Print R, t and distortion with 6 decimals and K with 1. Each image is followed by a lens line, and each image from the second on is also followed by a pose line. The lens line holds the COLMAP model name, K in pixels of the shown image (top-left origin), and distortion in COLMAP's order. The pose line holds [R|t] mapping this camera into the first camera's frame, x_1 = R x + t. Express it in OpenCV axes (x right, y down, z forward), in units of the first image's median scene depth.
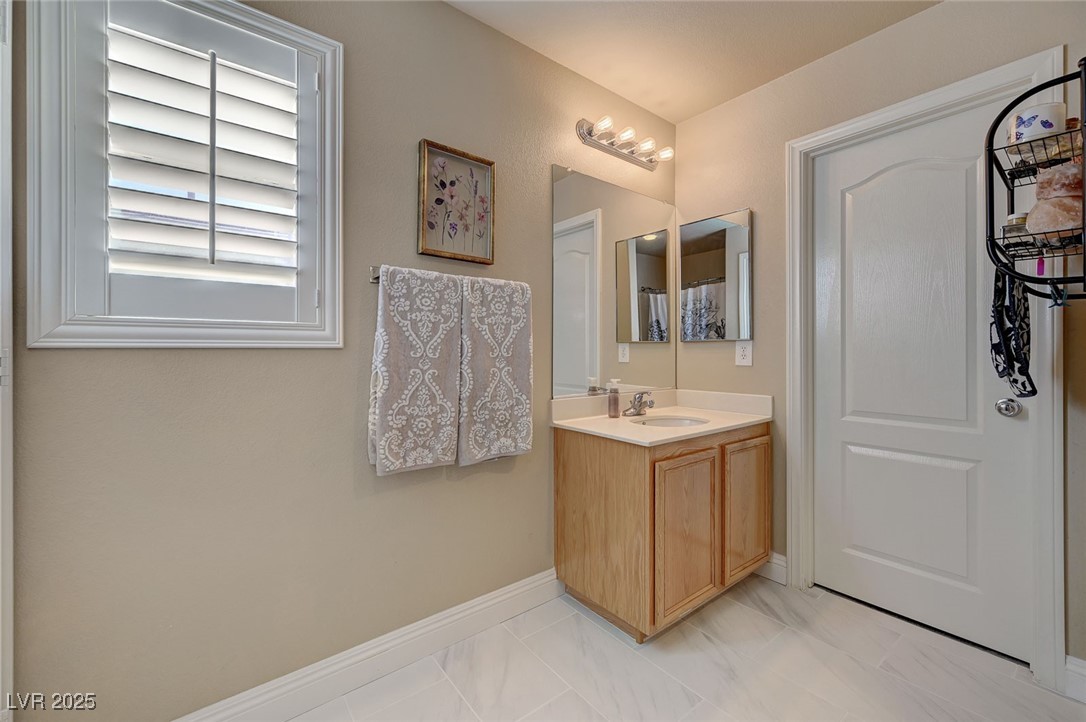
lens RADIAL K [[434.3, 0, 545.1], [0, 434.3, 354.8], [0, 0, 1]] dist [-0.000124, 0.000940]
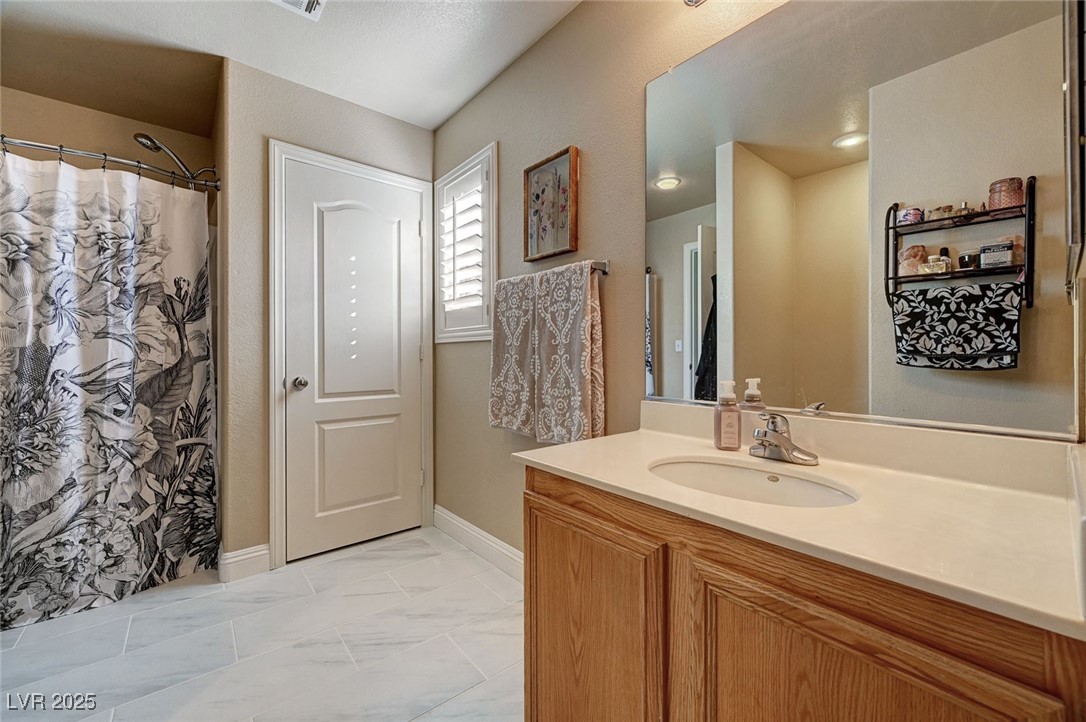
lens RADIAL K [[434.3, 0, 546.3], [0, 434.3, 355.3], [0, 0, 1]] dist [-0.000124, 0.000940]
pose [[0.038132, 0.004044, -0.999265, 0.906138], [-0.004274, 0.999983, 0.003883, 0.027471], [0.999264, 0.004122, 0.038149, 0.954471]]
